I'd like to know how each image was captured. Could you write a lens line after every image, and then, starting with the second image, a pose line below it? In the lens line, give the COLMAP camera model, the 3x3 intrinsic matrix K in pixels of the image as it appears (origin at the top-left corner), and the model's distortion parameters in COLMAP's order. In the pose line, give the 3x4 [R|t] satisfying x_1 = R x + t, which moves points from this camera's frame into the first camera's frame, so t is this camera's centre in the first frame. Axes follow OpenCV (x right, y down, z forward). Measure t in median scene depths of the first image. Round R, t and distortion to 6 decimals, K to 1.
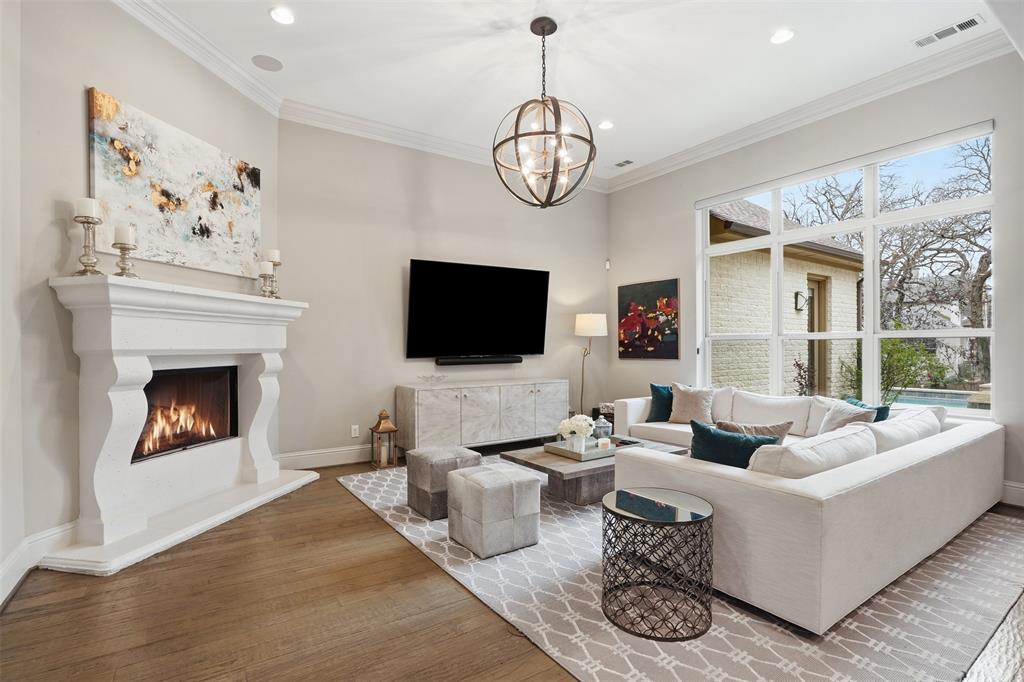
lens RADIAL K [[484.2, 0, 511.3], [0, 484.2, 342.2], [0, 0, 1]] dist [-0.025538, 0.000436]
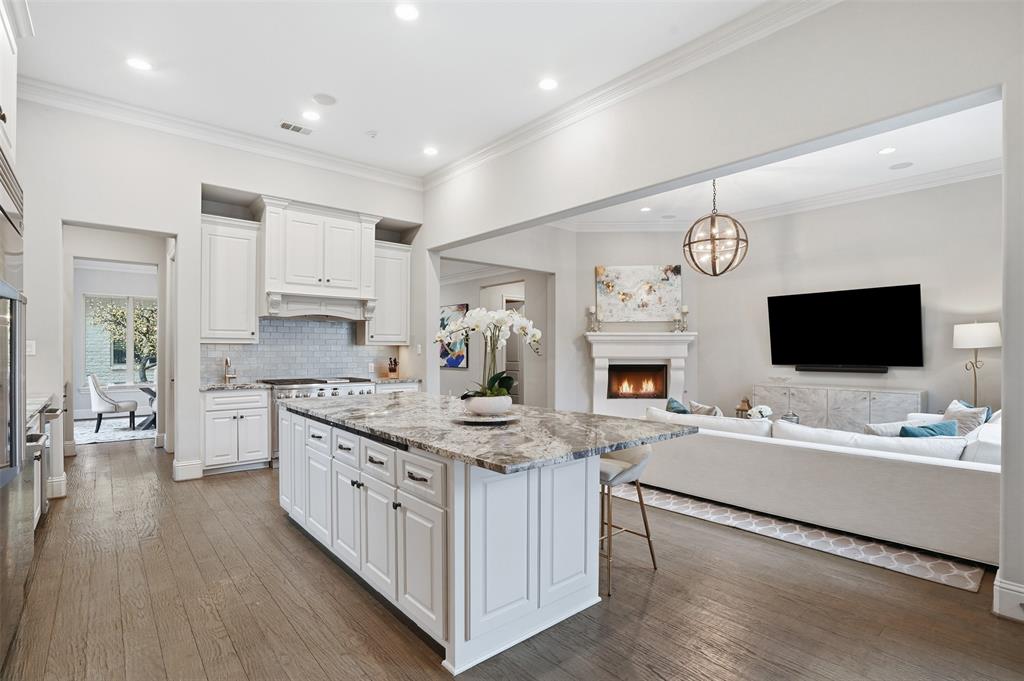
lens RADIAL K [[484.2, 0, 512.6], [0, 484.2, 345.8], [0, 0, 1]] dist [-0.025538, 0.000436]
pose [[0.140644, -0.004708, -0.990049, 1.429732], [0.005779, 0.999976, -0.003934, -0.028193], [0.990043, -0.005168, 0.140668, 0.045278]]
